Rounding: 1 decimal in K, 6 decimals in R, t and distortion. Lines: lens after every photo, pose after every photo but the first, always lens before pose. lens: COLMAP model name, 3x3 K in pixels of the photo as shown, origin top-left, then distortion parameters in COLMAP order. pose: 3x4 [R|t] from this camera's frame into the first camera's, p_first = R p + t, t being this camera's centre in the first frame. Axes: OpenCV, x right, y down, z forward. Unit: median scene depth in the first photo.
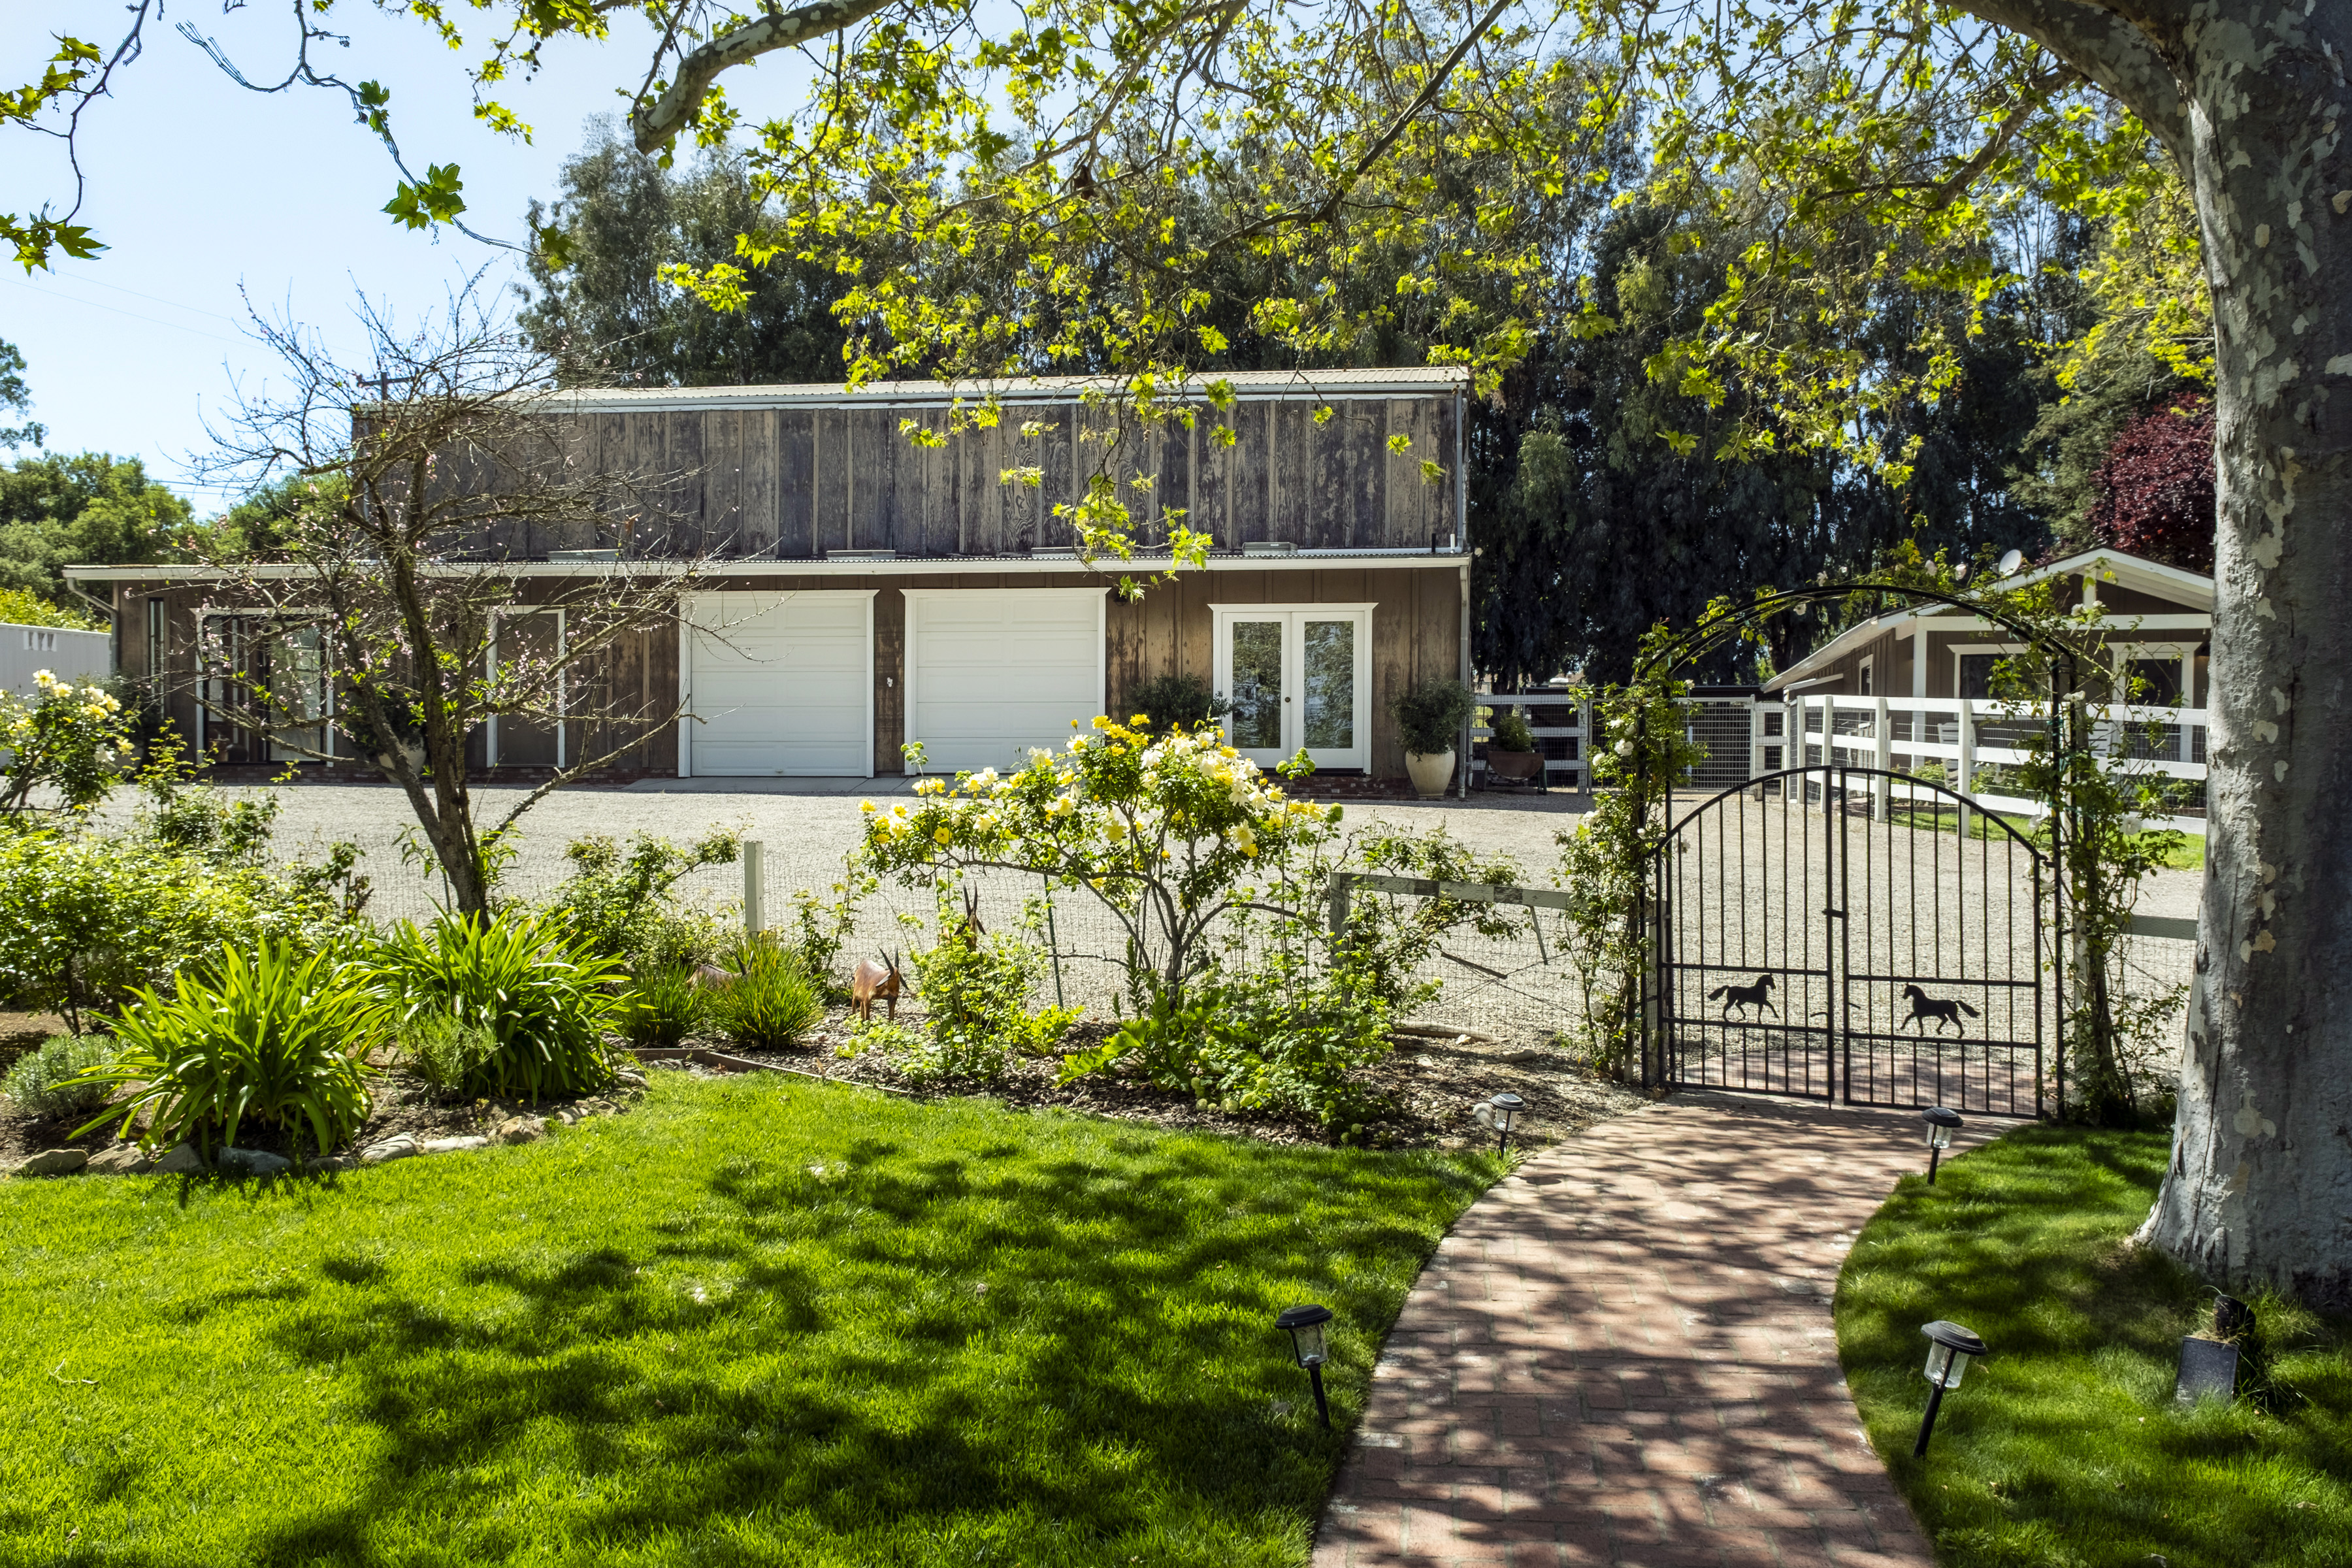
lens RADIAL K [[1948.1, 0, 1176.0], [0, 1948.1, 784.0], [0, 0, 1]] dist [-0.000140, 0.000290]
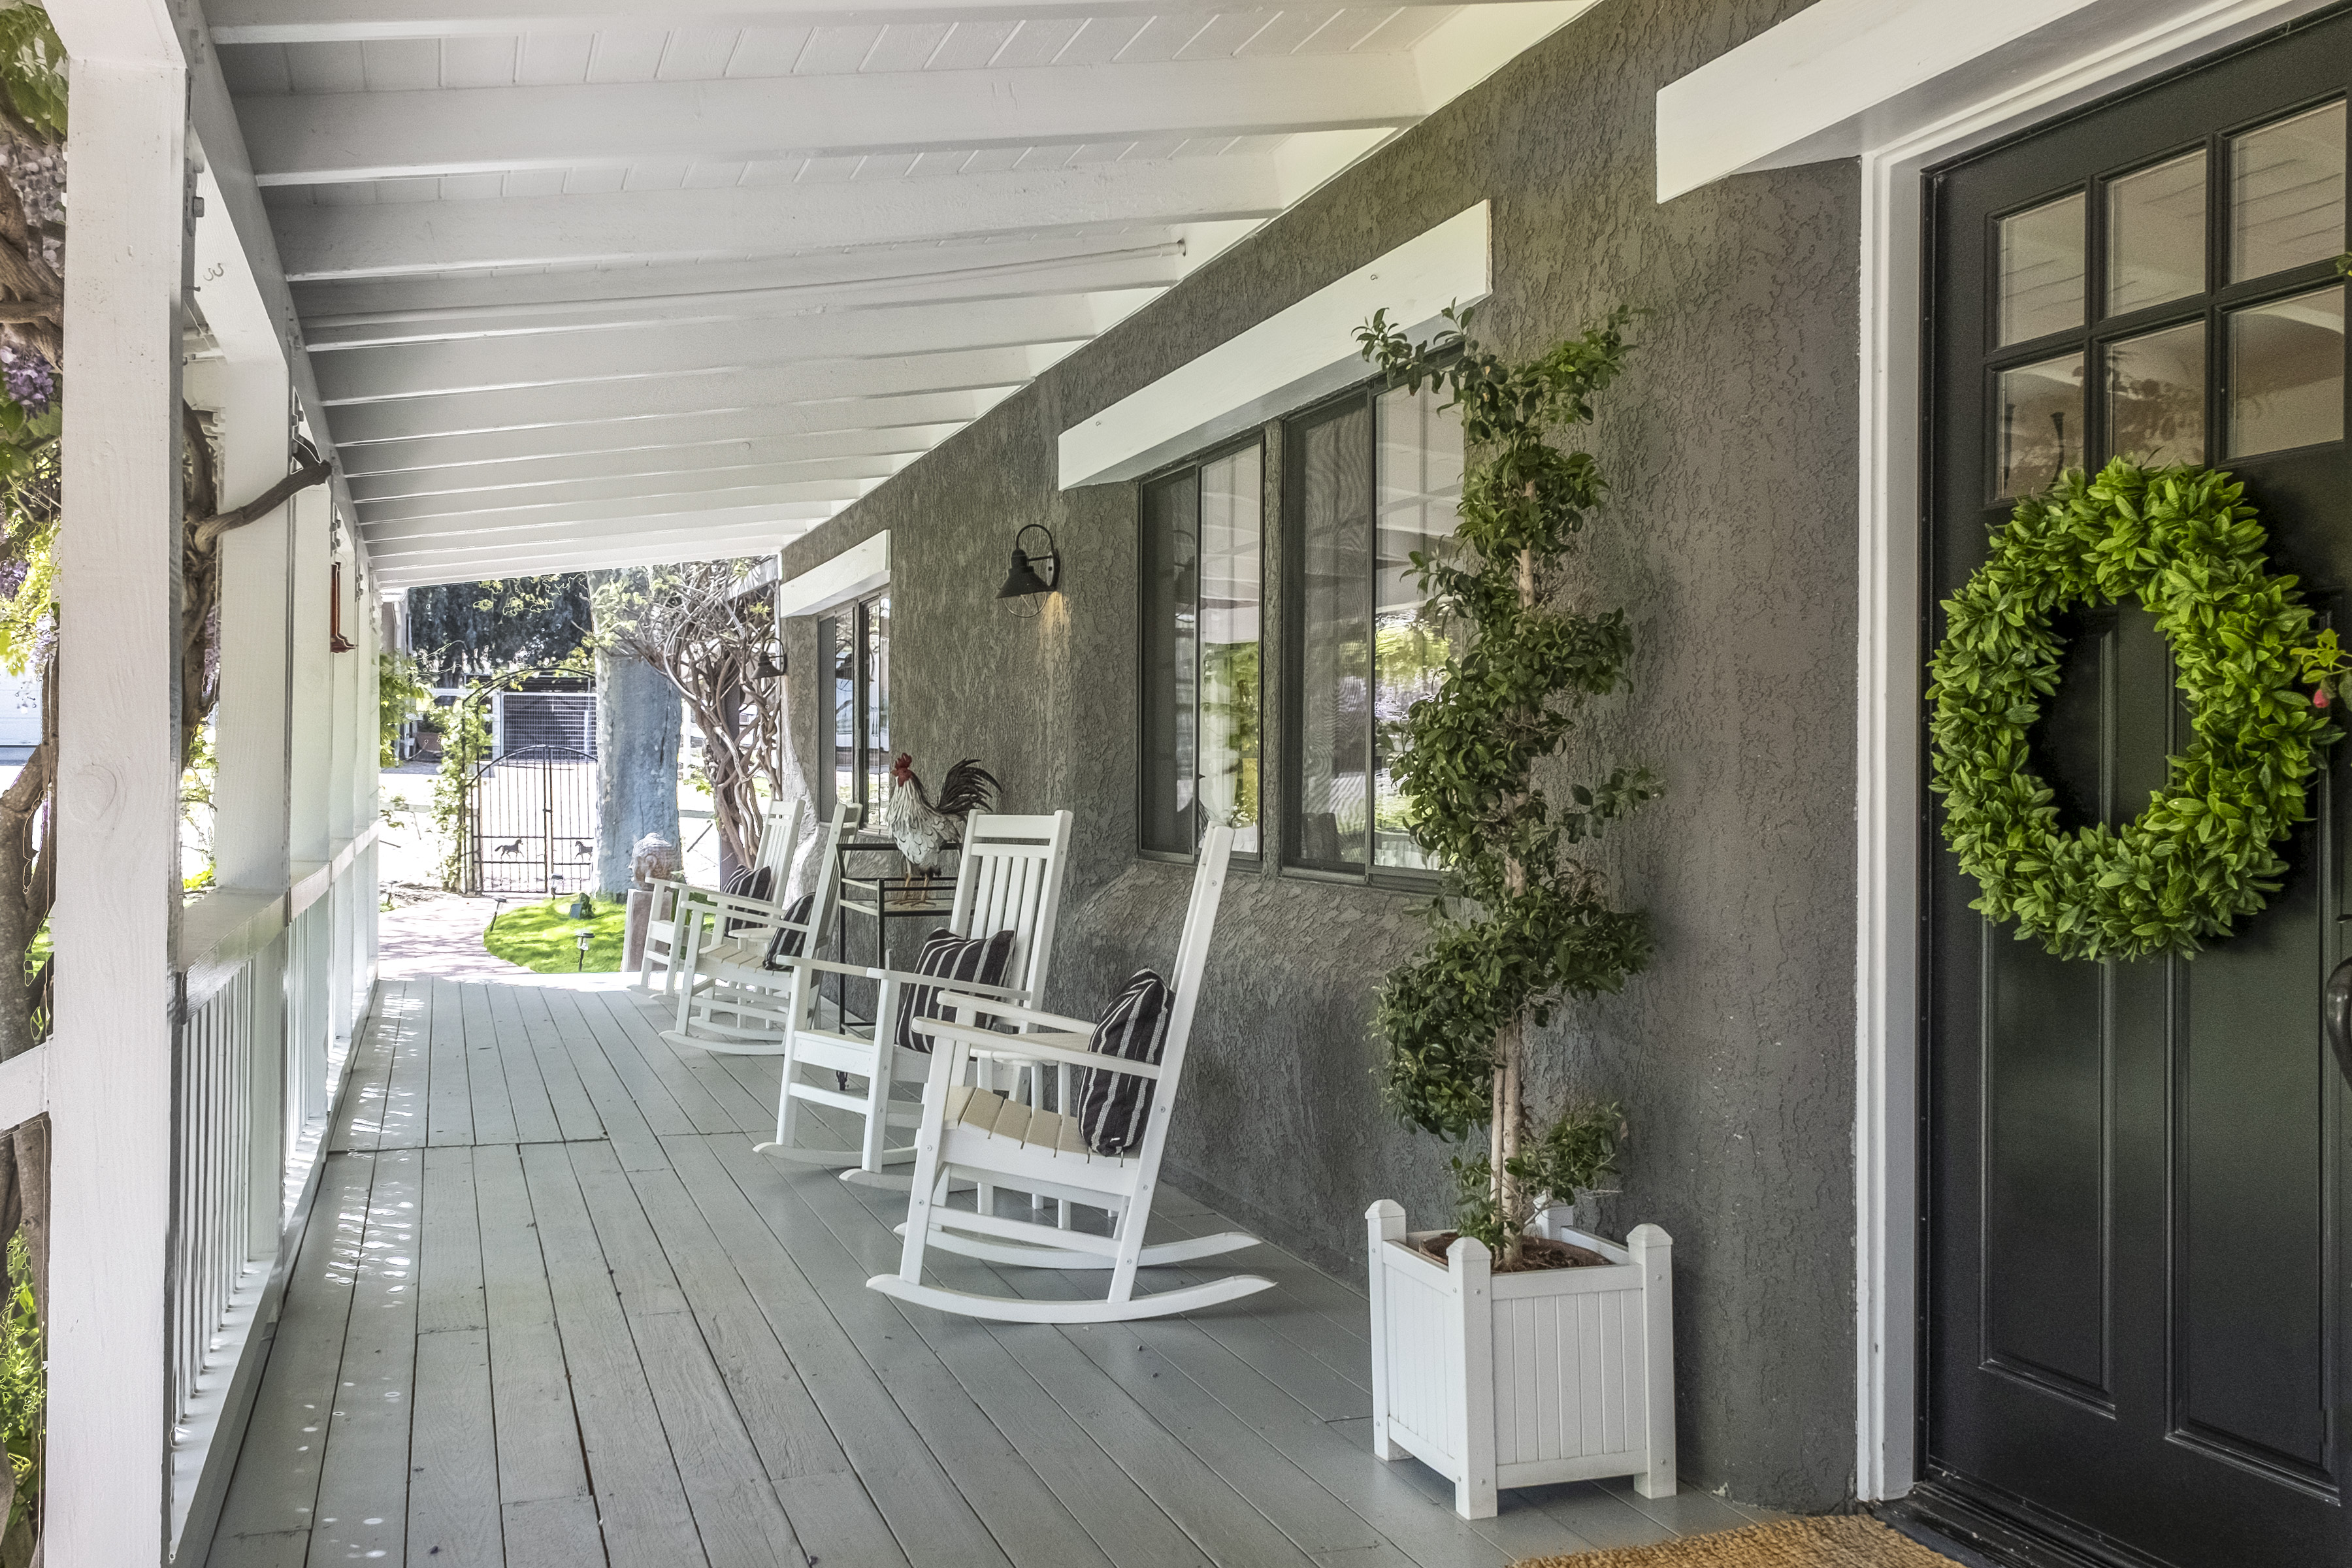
lens RADIAL K [[2224.6, 0, 1176.0], [0, 2224.6, 784.0], [0, 0, 1]] dist [0.057623, -0.196139]
pose [[0.896922, -0.002238, 0.442183, -0.137049], [-0.002608, 0.999943, 0.010349, 0.005228], [-0.442181, -0.010436, 0.896865, -1.448829]]
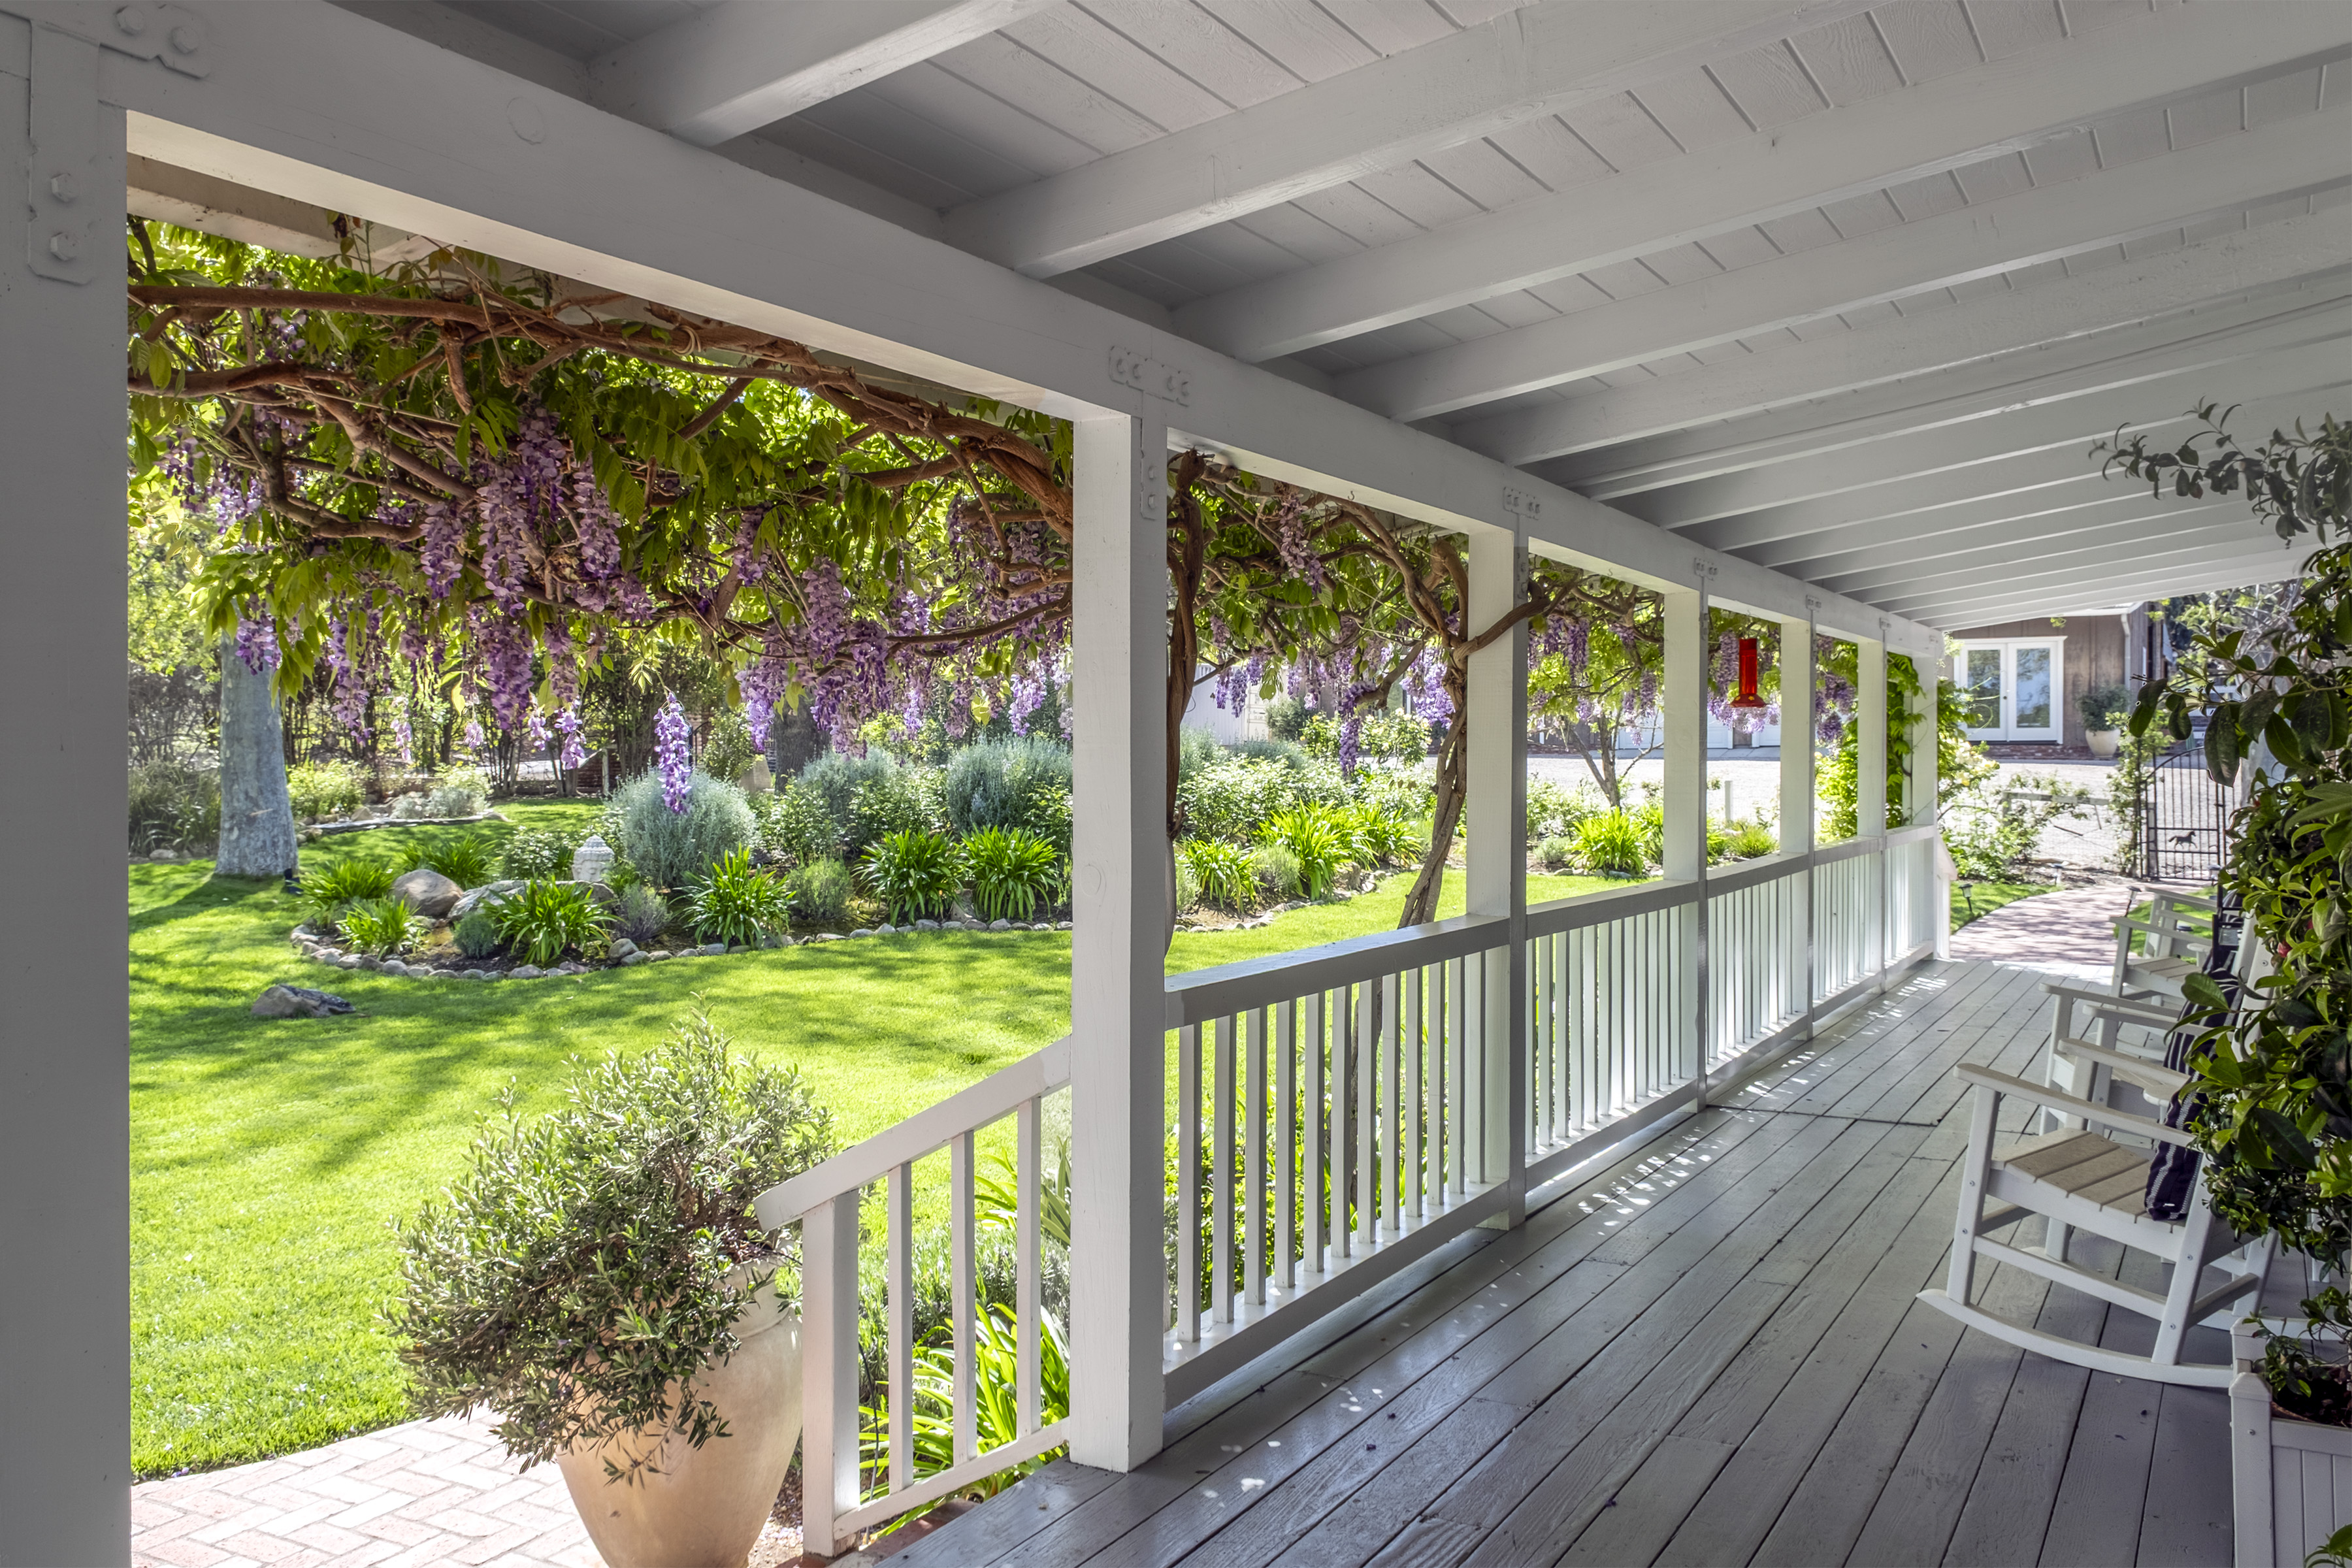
lens RADIAL K [[1863.9, 0, 1176.0], [0, 1863.9, 784.0], [0, 0, 1]] dist [0.012774, 0.003551]
pose [[0.928118, -0.000494, -0.372286, -0.006822], [0.007764, 0.999807, 0.018029, -0.012219], [0.372205, -0.019624, 0.927943, -1.471509]]
